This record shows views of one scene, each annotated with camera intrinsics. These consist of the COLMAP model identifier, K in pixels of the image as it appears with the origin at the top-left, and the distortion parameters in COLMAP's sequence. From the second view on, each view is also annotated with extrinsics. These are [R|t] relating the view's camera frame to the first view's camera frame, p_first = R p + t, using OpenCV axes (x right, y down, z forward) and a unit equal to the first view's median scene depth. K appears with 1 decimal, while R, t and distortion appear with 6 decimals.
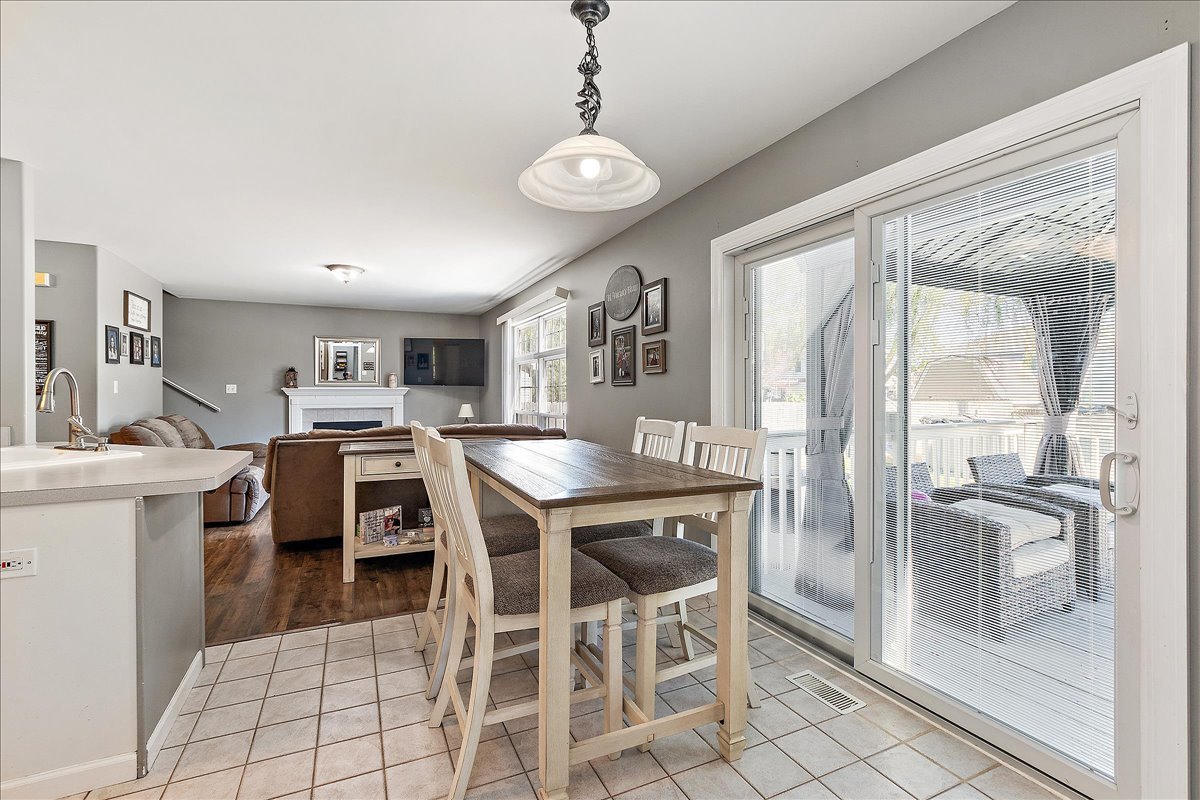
lens RADIAL K [[541.3, 0, 593.9], [0, 541.3, 394.7], [0, 0, 1]] dist [-0.000399, 0.000766]
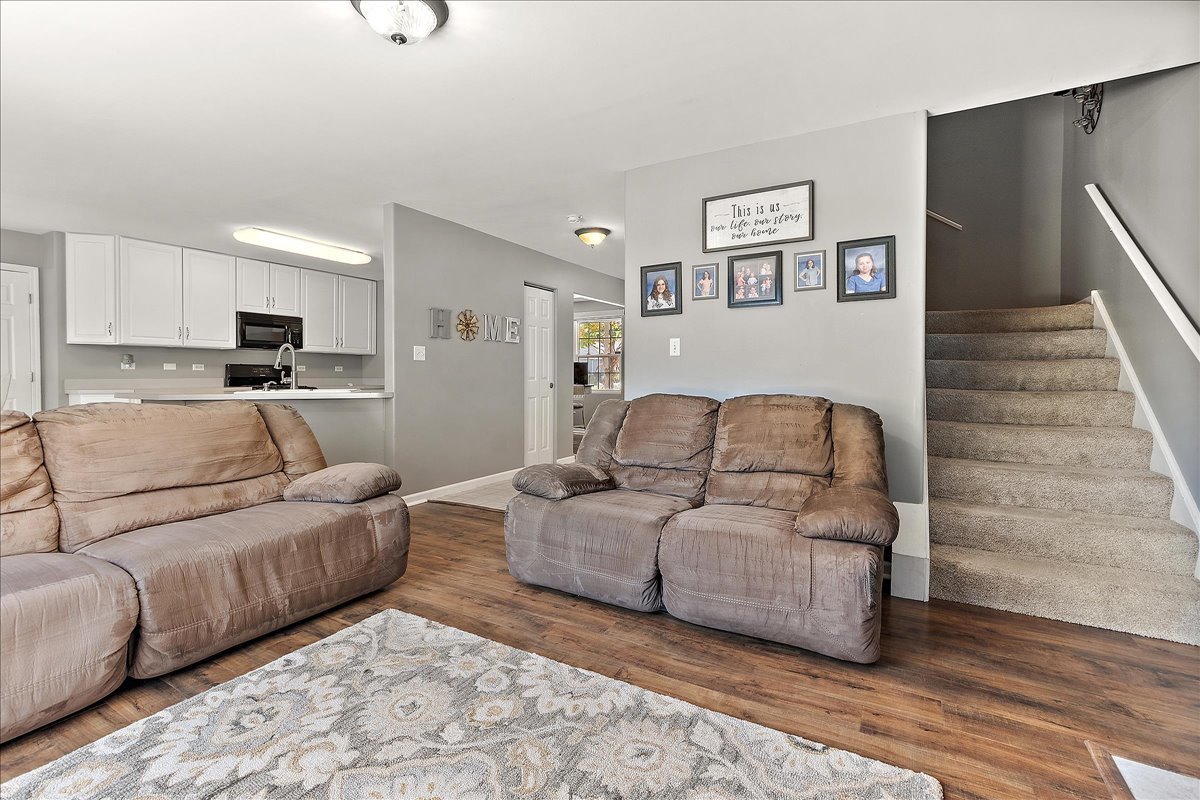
lens RADIAL K [[541.3, 0, 596.0], [0, 541.3, 381.0], [0, 0, 1]] dist [-0.000399, 0.000766]
pose [[-0.820503, 0.007130, -0.571597, -0.312094], [-0.005219, 0.999787, 0.019963, 0.014101], [0.571618, 0.019363, -0.820291, 1.222907]]
